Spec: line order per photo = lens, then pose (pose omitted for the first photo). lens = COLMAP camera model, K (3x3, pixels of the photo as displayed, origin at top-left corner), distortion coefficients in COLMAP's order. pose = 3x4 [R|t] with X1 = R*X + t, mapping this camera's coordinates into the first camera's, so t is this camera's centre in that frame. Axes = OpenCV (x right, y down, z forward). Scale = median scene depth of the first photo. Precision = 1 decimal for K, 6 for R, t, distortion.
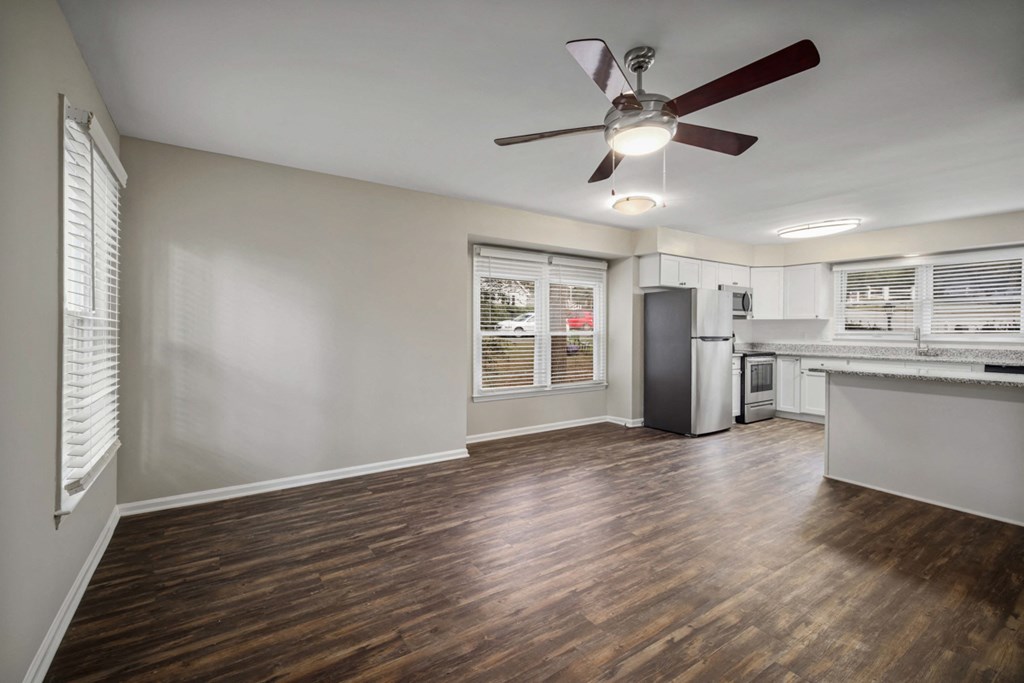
lens RADIAL K [[446.2, 0, 505.5], [0, 446.2, 327.5], [0, 0, 1]] dist [0.003156, 0.000634]
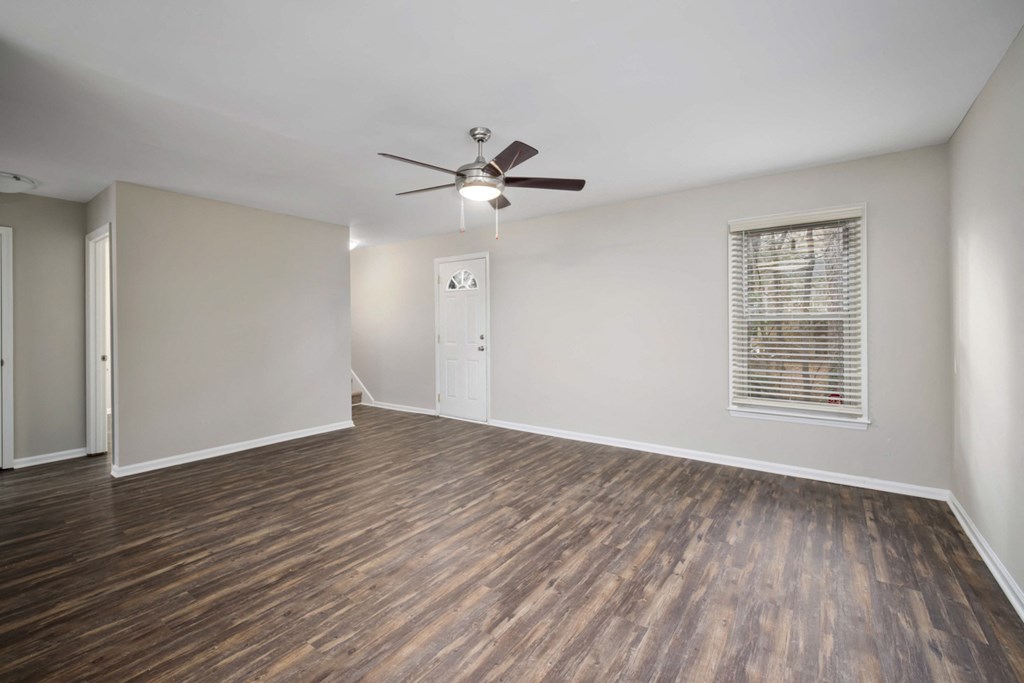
lens RADIAL K [[446.2, 0, 512.9], [0, 446.2, 334.2], [0, 0, 1]] dist [0.003156, 0.000634]
pose [[-0.935394, 0.004639, -0.353576, 0.462252], [0.001539, 0.999958, 0.009046, 0.010785], [0.353603, 0.007917, -0.935362, 1.551915]]
